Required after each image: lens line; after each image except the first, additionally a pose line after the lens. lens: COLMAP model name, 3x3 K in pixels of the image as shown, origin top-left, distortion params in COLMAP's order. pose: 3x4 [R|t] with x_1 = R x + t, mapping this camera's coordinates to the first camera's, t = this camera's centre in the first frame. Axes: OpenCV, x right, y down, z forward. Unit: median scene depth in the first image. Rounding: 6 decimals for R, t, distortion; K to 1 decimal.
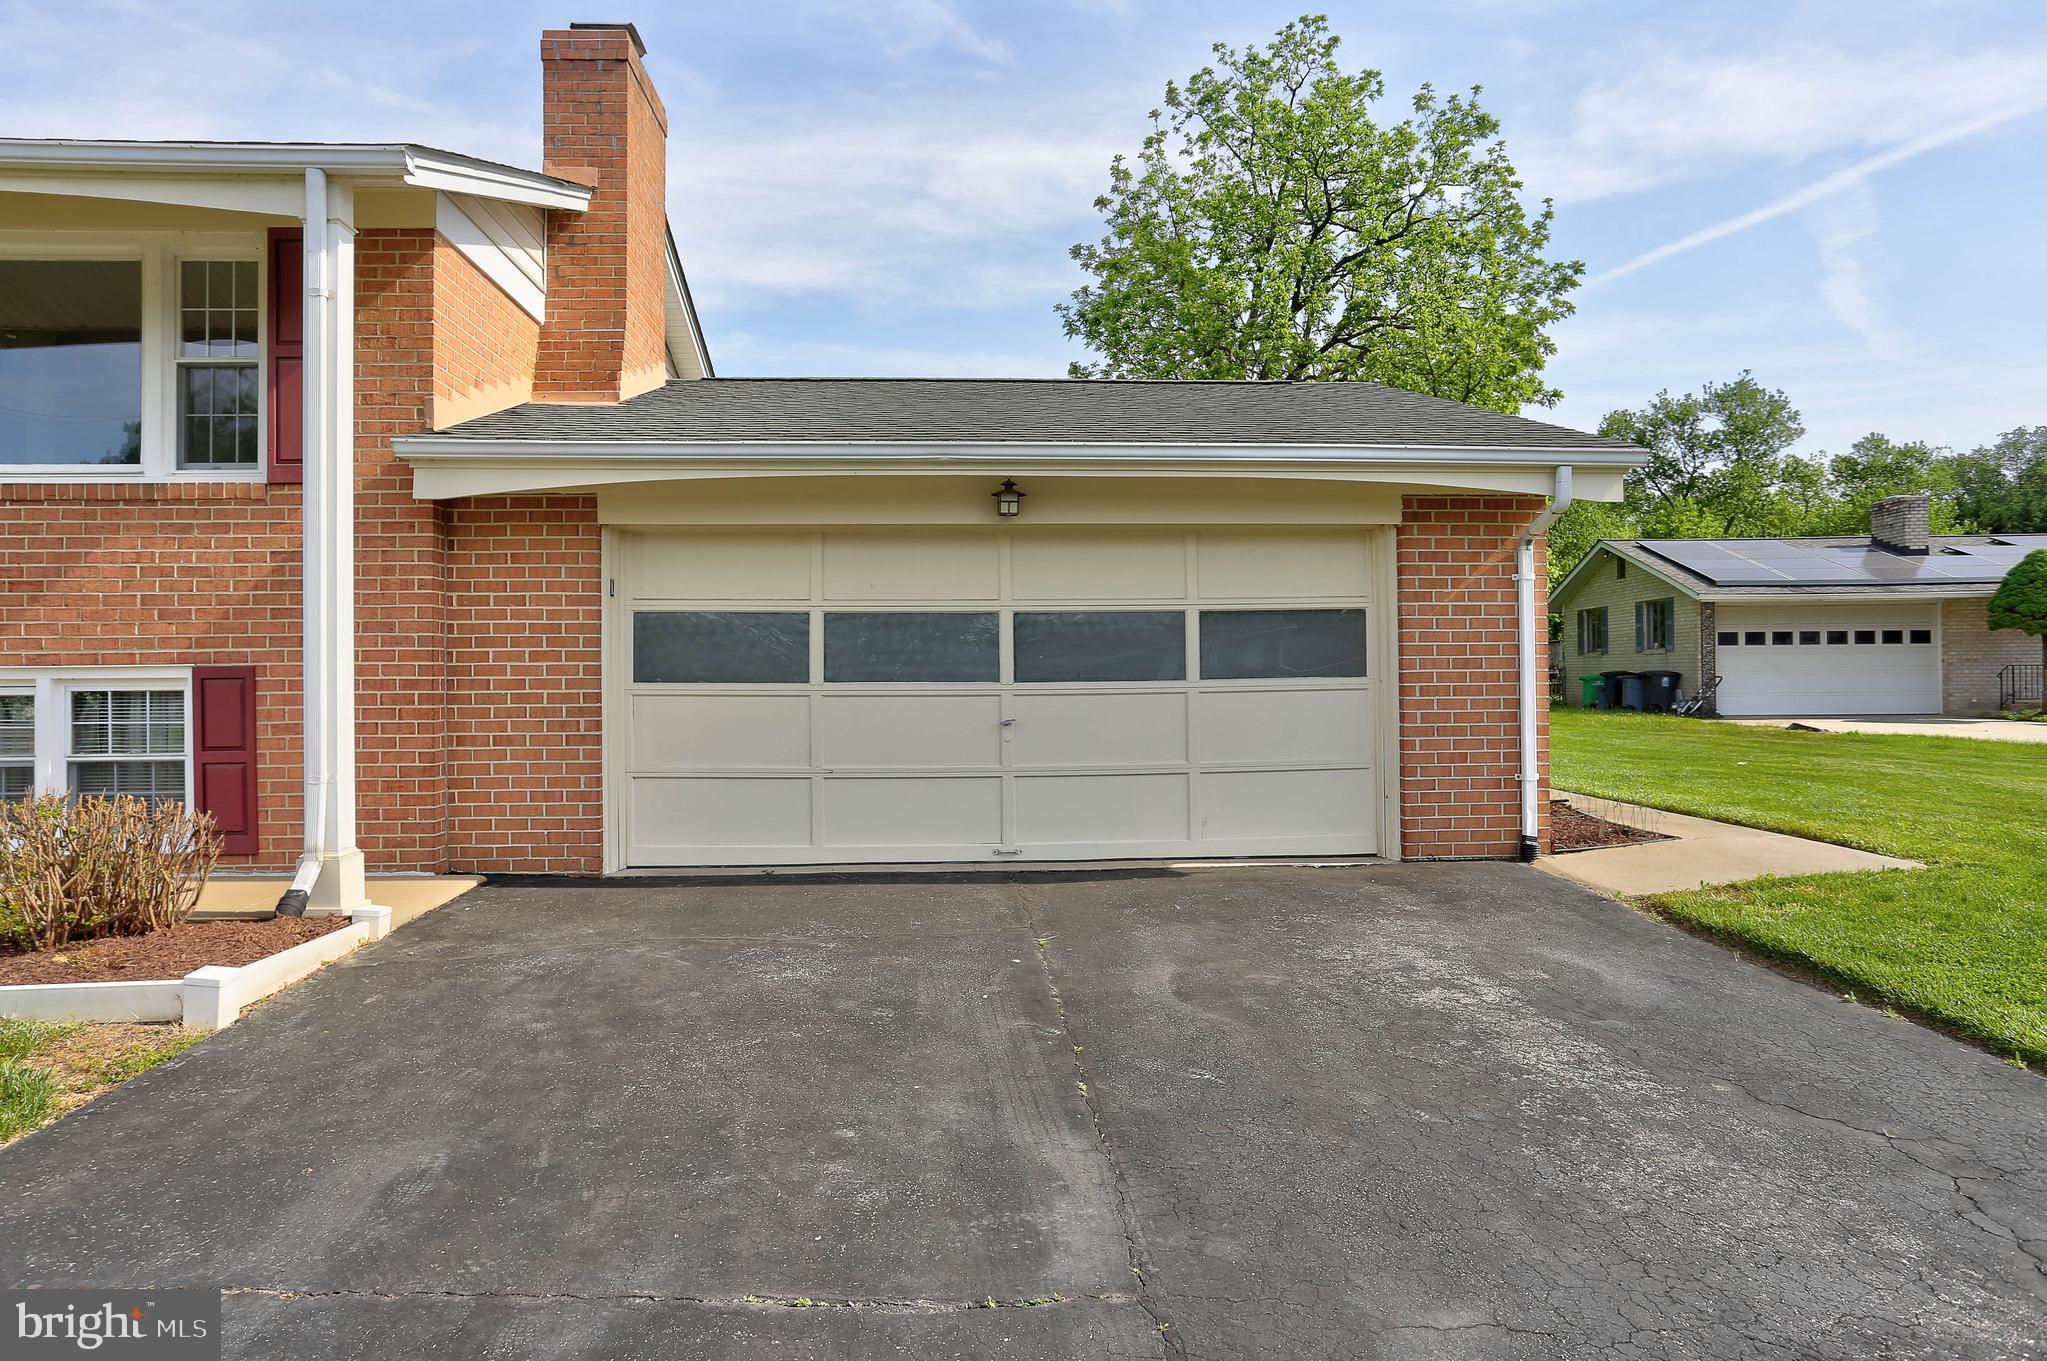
lens RADIAL K [[1179.0, 0, 999.1], [0, 1179.0, 666.3], [0, 0, 1]] dist [-0.060888, 0.038405]
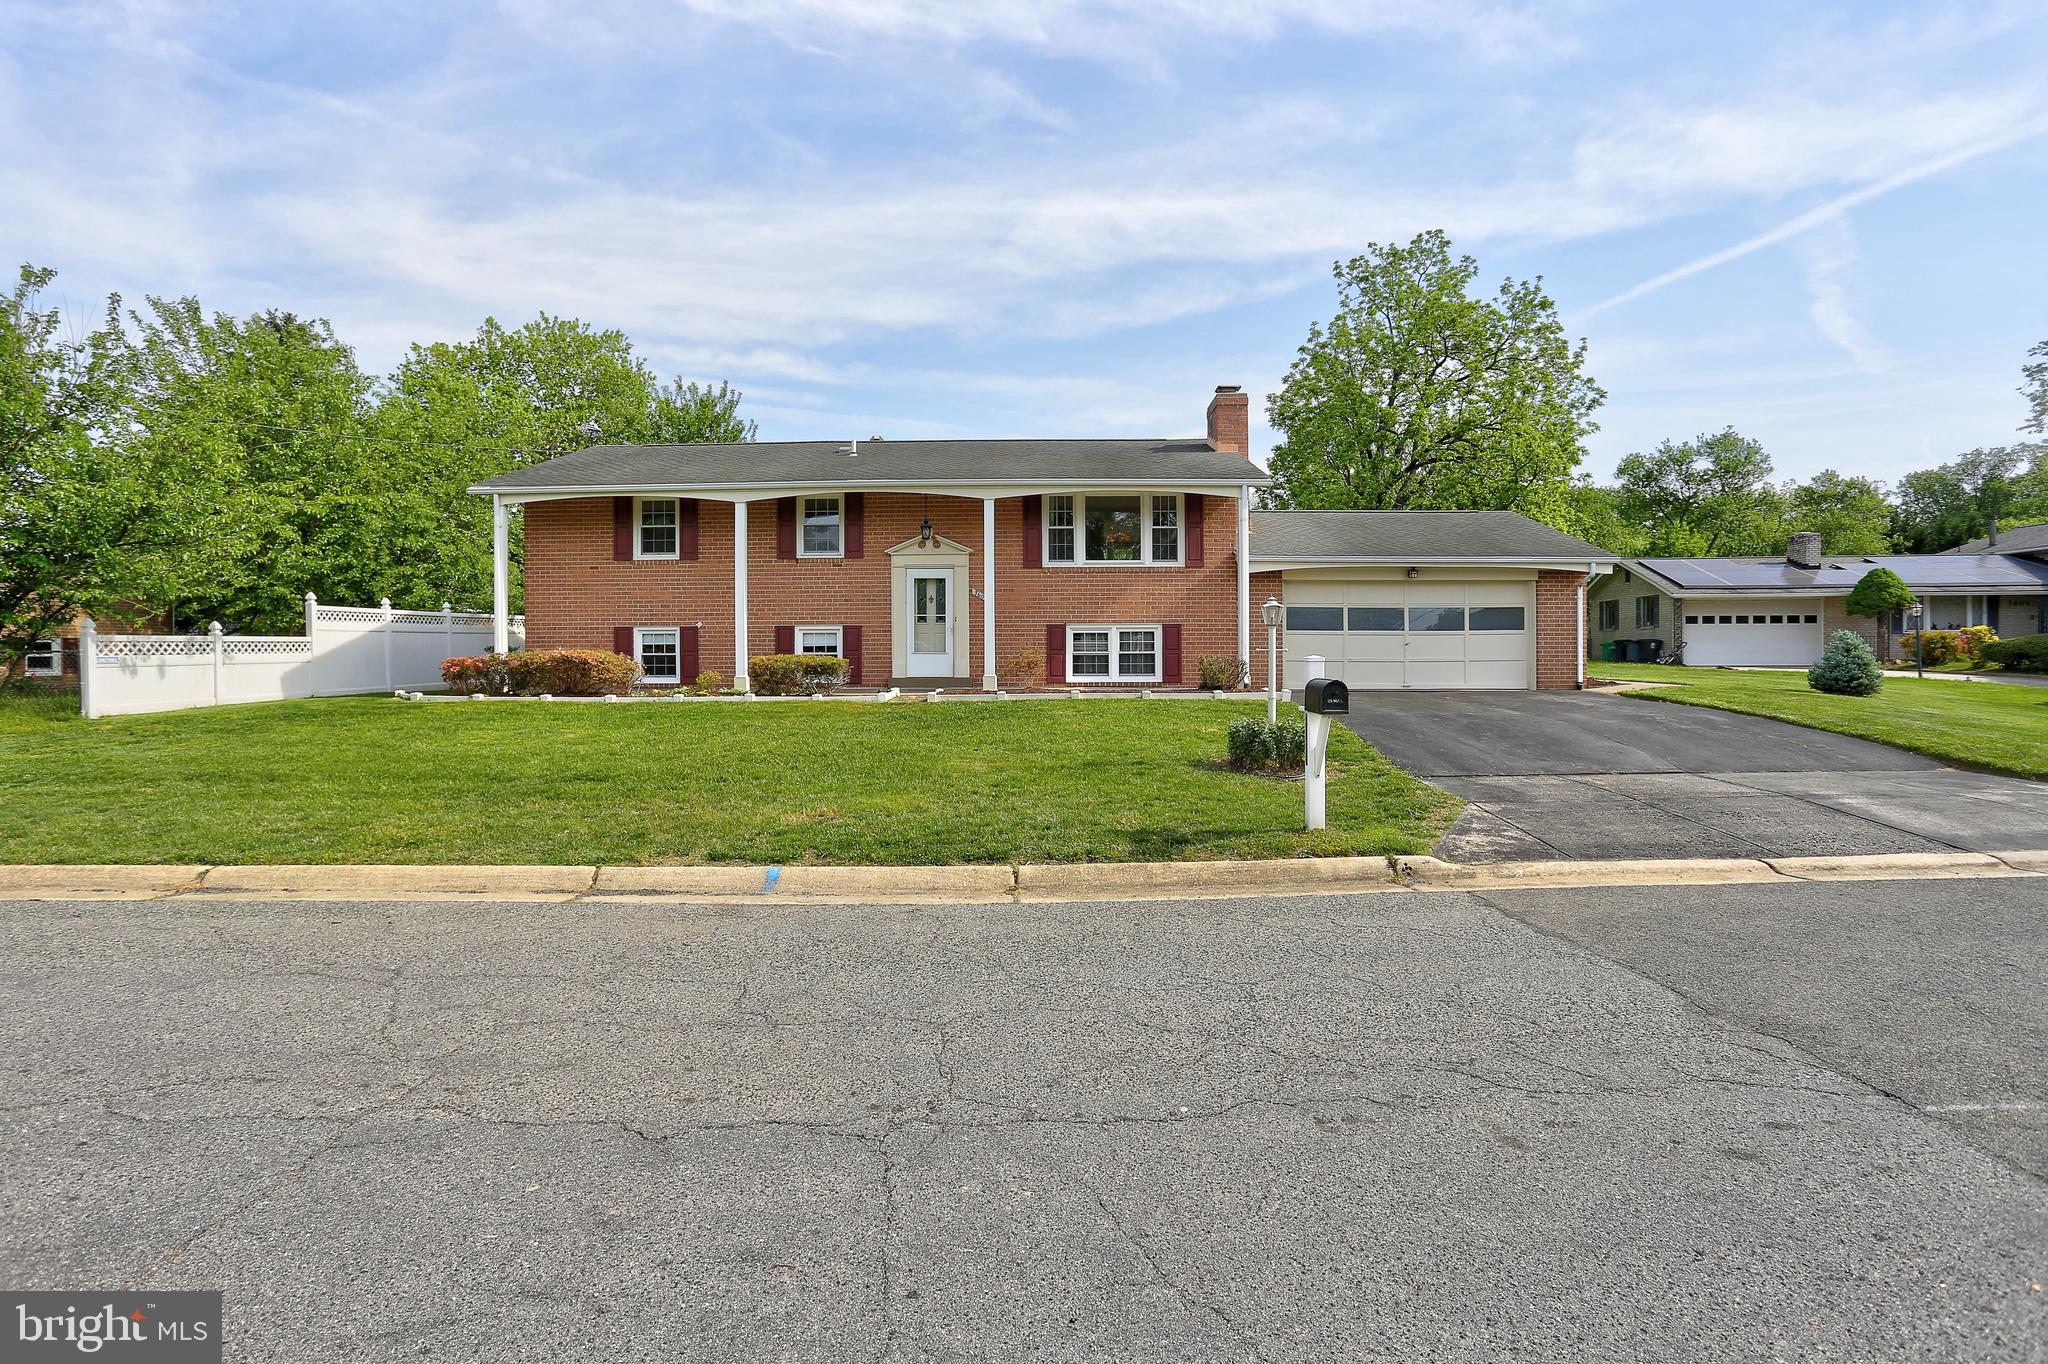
lens RADIAL K [[1002.0, 0, 1019.1], [0, 1002.0, 657.4], [0, 0, 1]] dist [-0.069753, 0.030623]
pose [[0.997166, 0.006293, -0.074974, -0.793071], [-0.005167, 0.999871, 0.015202, 0.047628], [0.075060, -0.014772, 0.997070, -1.626492]]
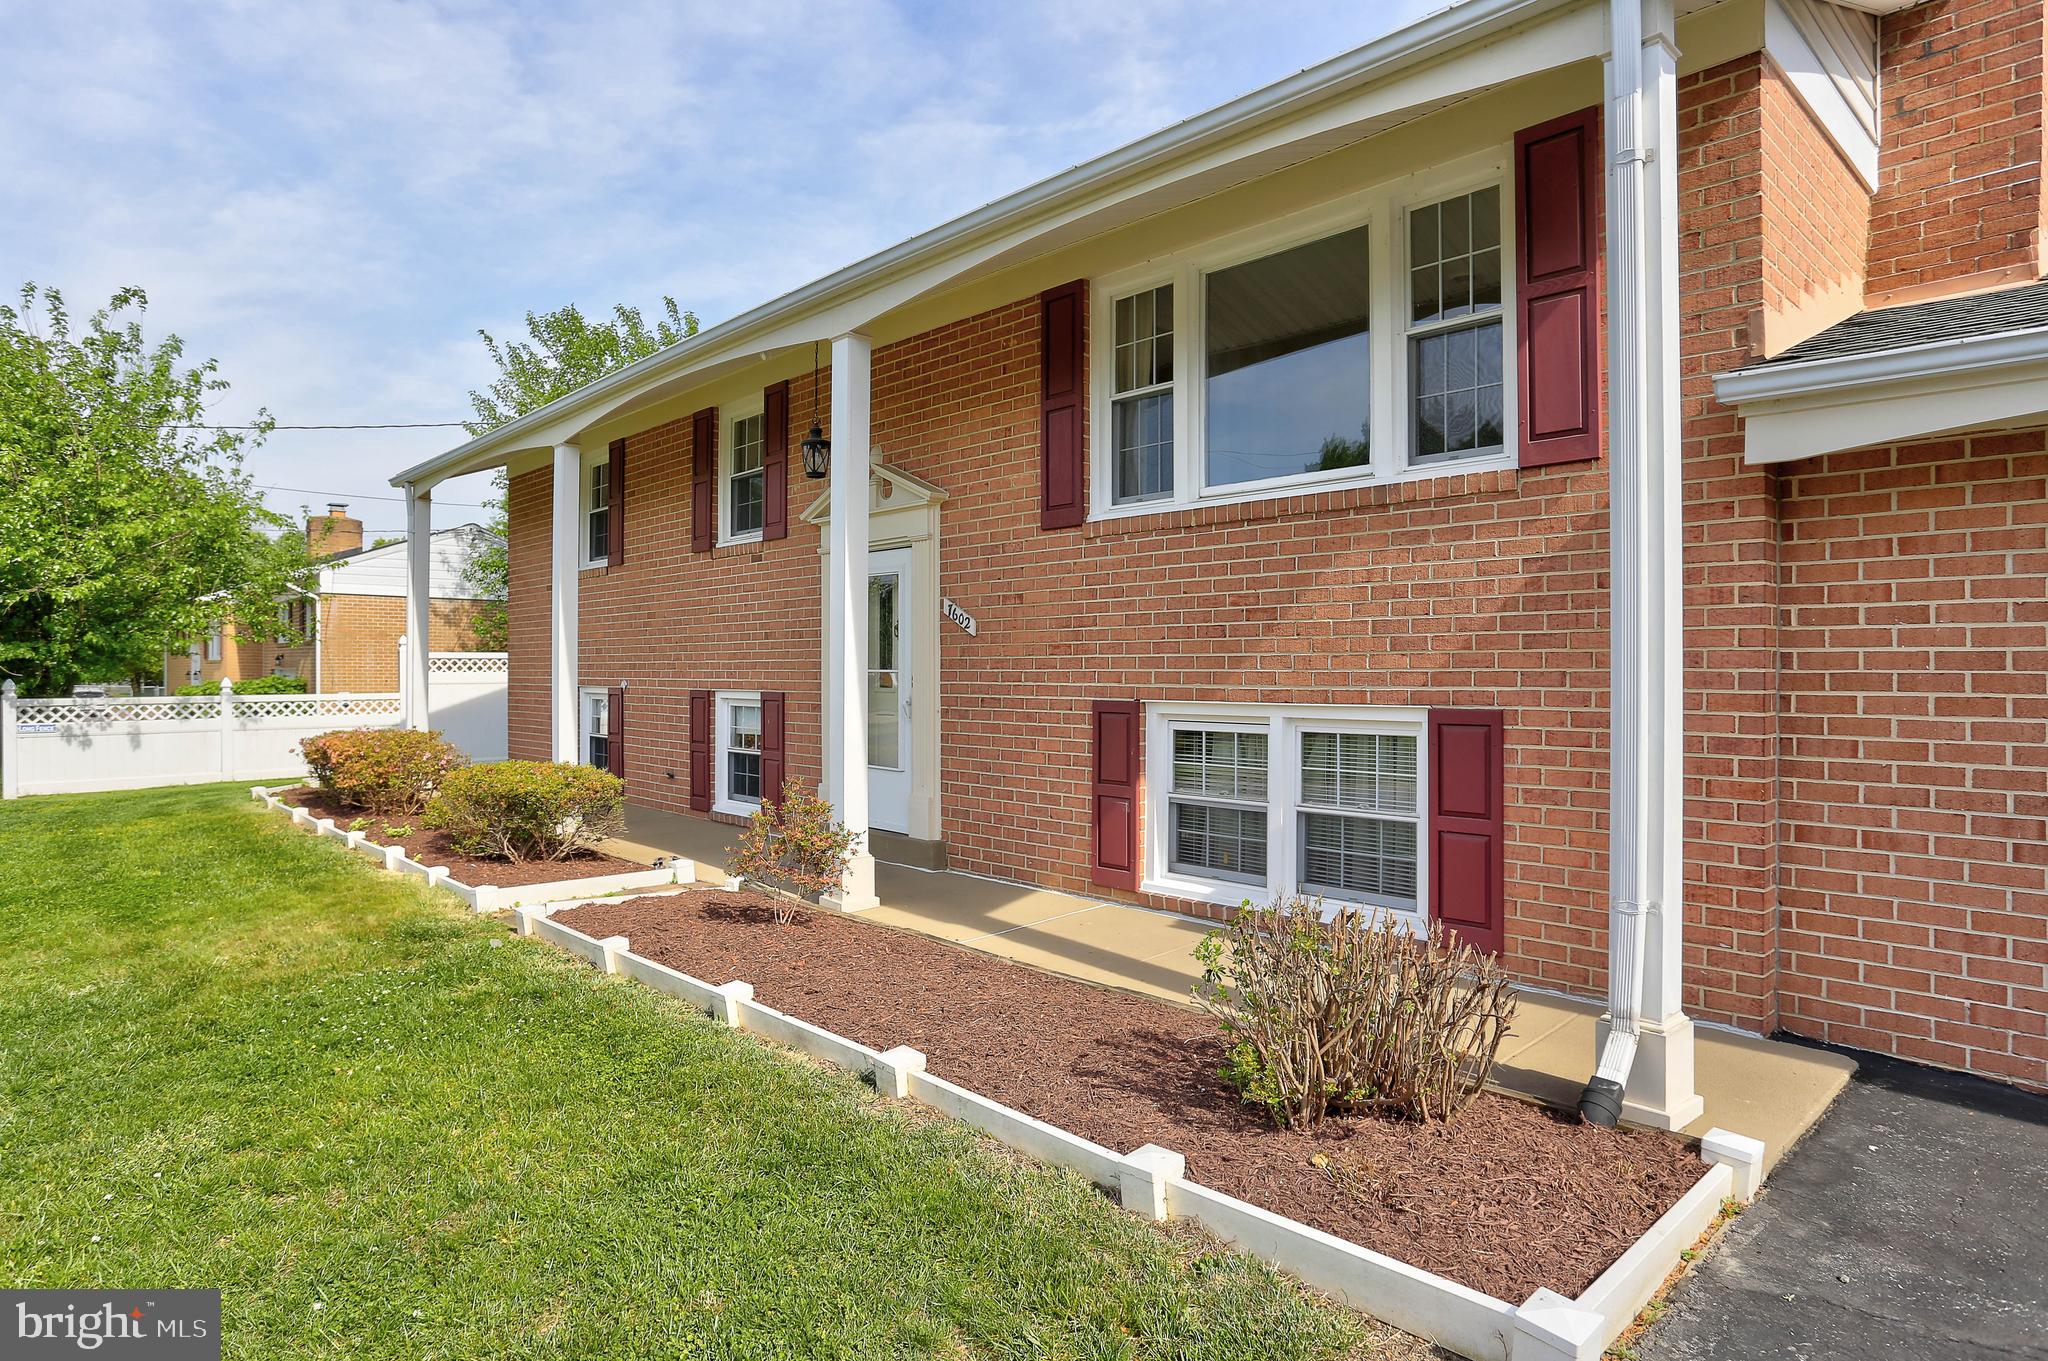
lens RADIAL K [[1179.6, 0, 999.6], [0, 1179.6, 666.3], [0, 0, 1]] dist [-0.060888, 0.038405]
pose [[0.622559, 0.005753, -0.782552, -0.222729], [-0.003482, 0.999983, 0.004581, -0.028437], [0.782565, -0.000127, 0.622569, 0.235315]]
